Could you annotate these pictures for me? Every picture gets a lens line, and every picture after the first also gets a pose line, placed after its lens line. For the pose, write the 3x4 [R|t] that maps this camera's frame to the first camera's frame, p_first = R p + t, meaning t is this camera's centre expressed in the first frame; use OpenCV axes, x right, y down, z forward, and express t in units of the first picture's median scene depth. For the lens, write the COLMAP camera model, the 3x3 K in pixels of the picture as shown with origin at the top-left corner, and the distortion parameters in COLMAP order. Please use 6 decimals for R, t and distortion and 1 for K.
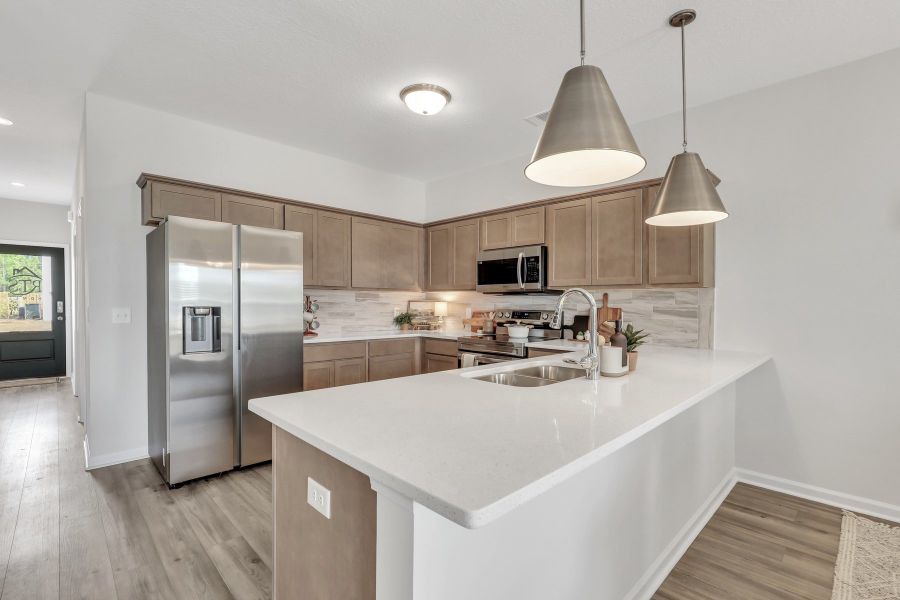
lens RADIAL K [[414.1, 0, 447.1], [0, 414.1, 304.1], [0, 0, 1]] dist [-0.000447, 0.000088]
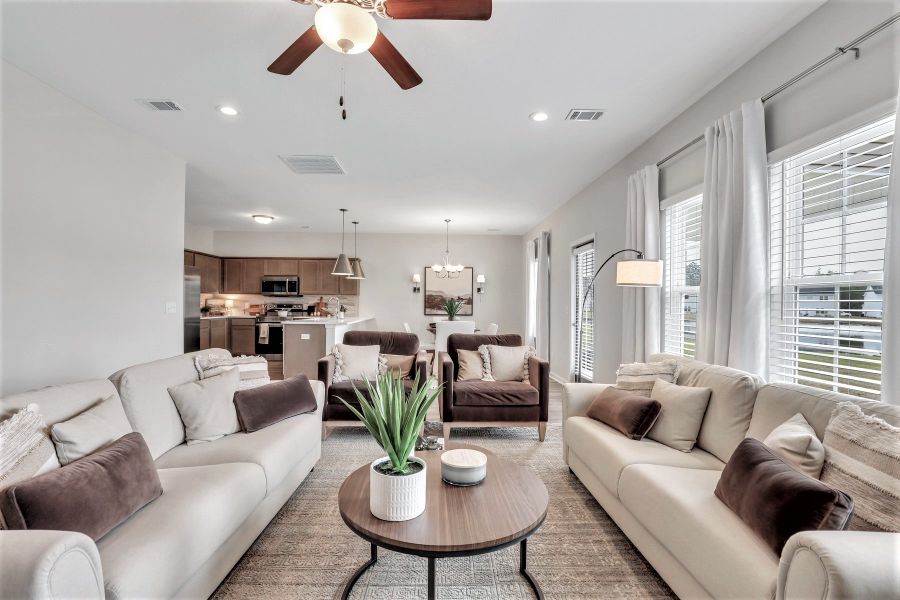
lens RADIAL K [[414.1, 0, 448.4], [0, 414.1, 303.4], [0, 0, 1]] dist [-0.000447, 0.000088]
pose [[0.657298, 0.003218, 0.753624, -0.944787], [0.000649, 0.999988, -0.004837, 0.025253], [-0.753630, 0.003669, 0.657288, -1.167168]]
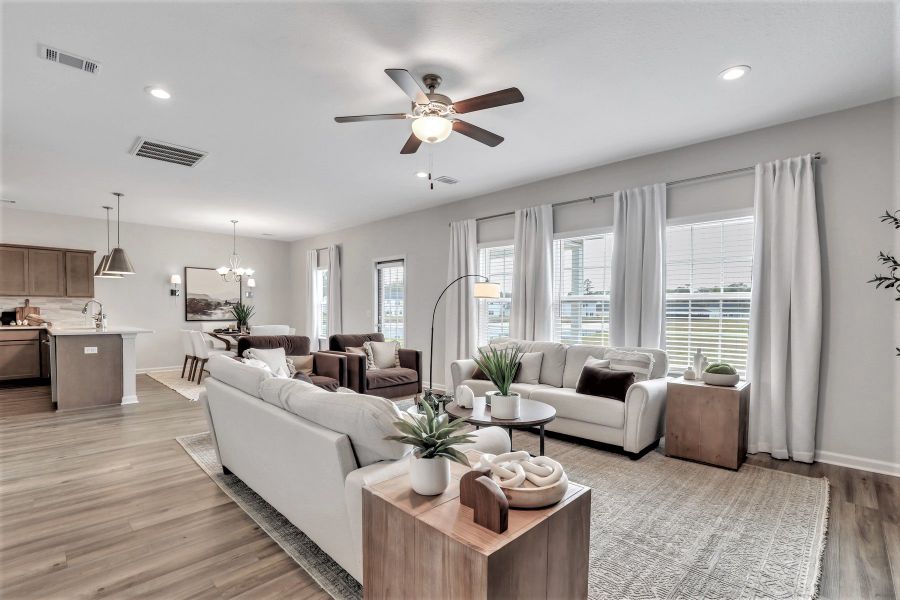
lens RADIAL K [[414.1, 0, 445.3], [0, 414.1, 320.3], [0, 0, 1]] dist [-0.000447, 0.000088]
pose [[-0.022910, -0.028809, 0.999322, -1.400259], [0.003819, 0.999575, 0.028904, 0.020311], [-0.999730, 0.004479, -0.022791, -0.768890]]
